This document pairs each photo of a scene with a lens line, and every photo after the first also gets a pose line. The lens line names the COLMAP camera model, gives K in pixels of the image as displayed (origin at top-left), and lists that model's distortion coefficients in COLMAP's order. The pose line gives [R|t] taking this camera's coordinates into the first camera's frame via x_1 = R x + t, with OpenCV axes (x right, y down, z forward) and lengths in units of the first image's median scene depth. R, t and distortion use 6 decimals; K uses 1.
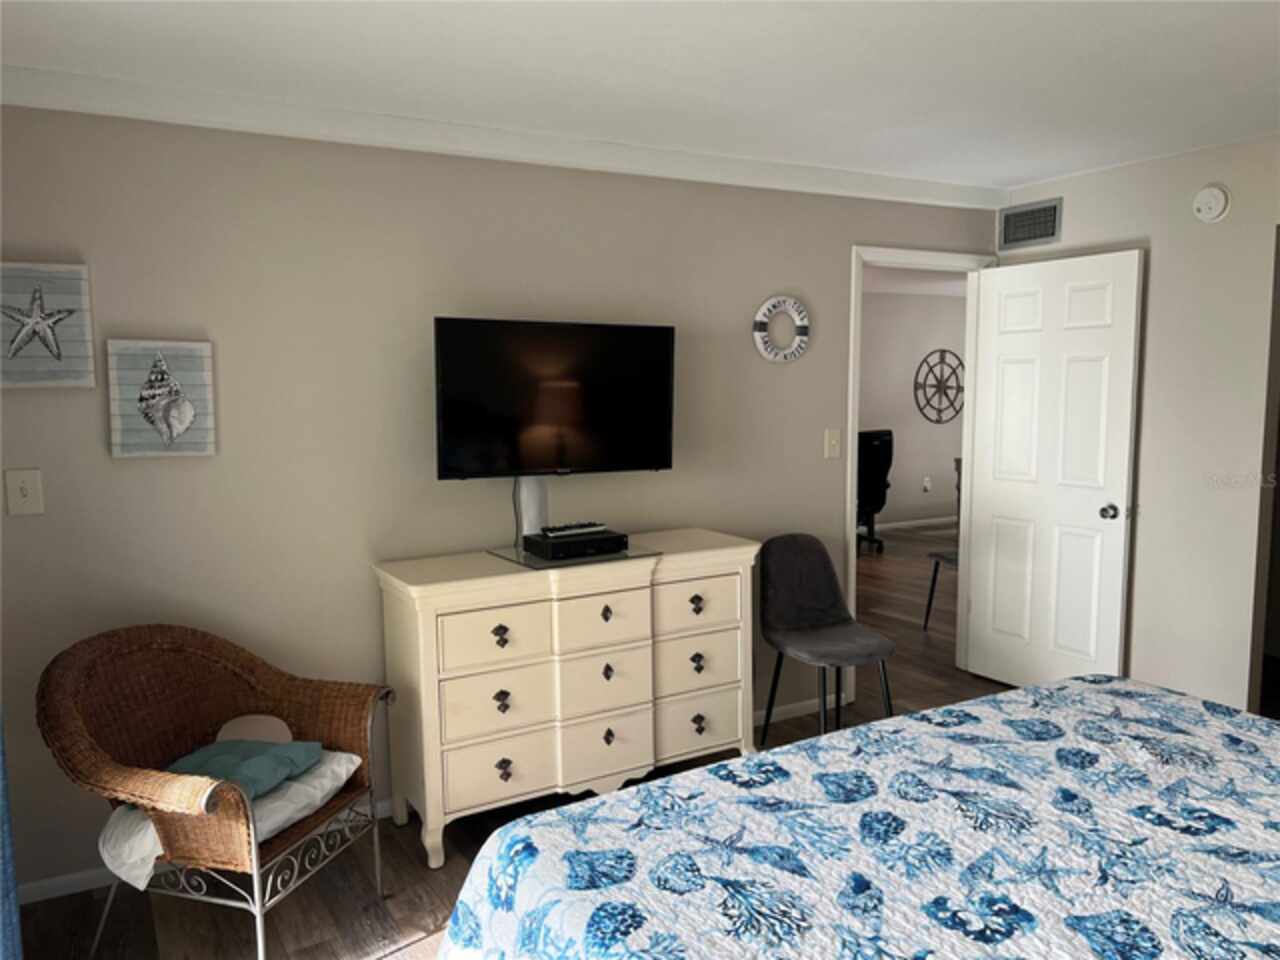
lens RADIAL K [[962.1, 0, 642.3], [0, 962.1, 480.2], [0, 0, 1]] dist [0.003551, -0.000509]
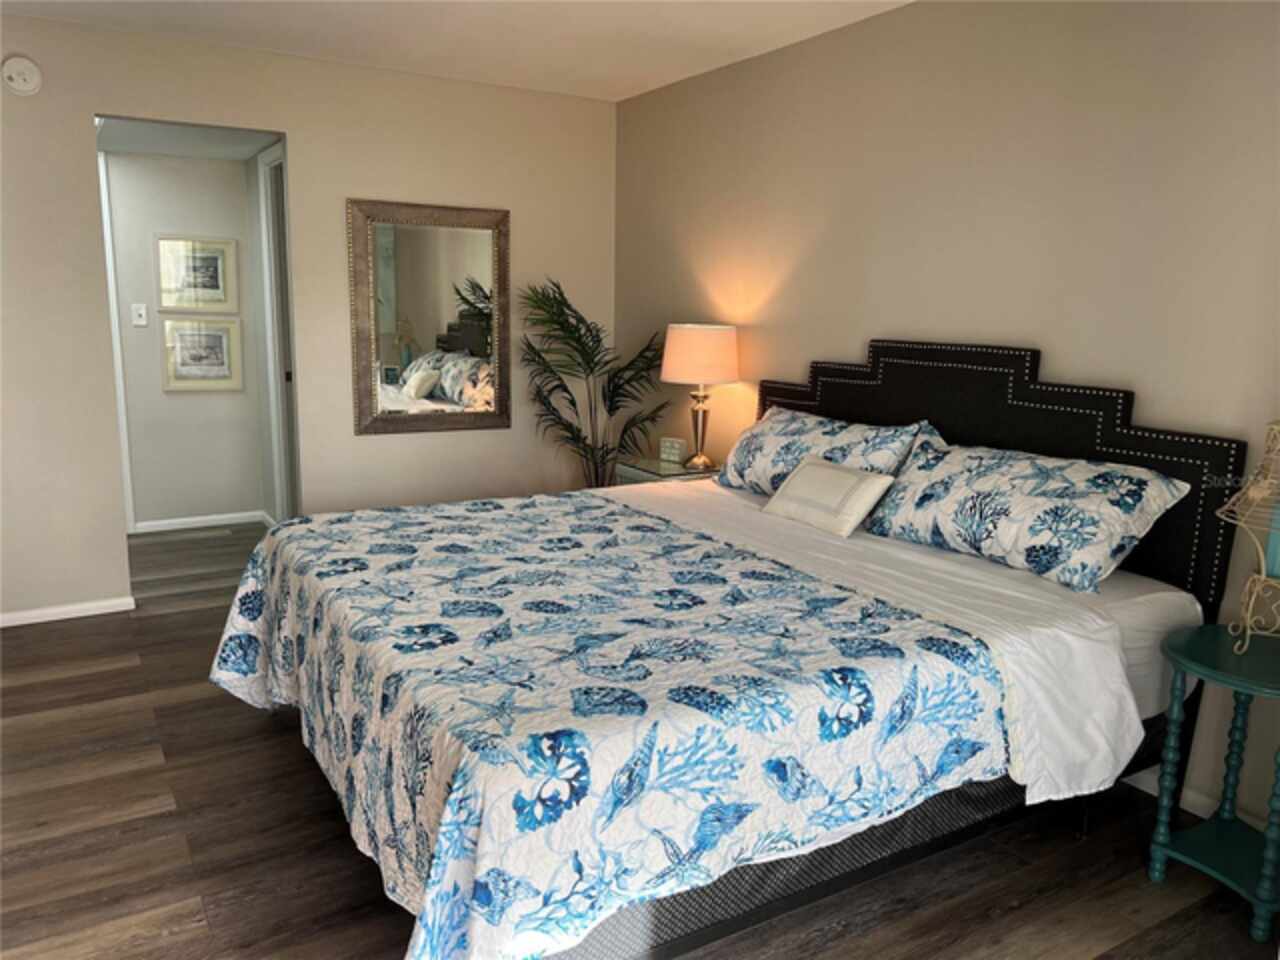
lens RADIAL K [[962.1, 0, 641.7], [0, 962.1, 482.7], [0, 0, 1]] dist [0.003551, -0.000509]
pose [[-0.020910, -0.171597, 0.984945, -0.953989], [0.087015, 0.981110, 0.172776, 0.003516], [-0.995988, 0.089317, -0.005584, 0.898161]]
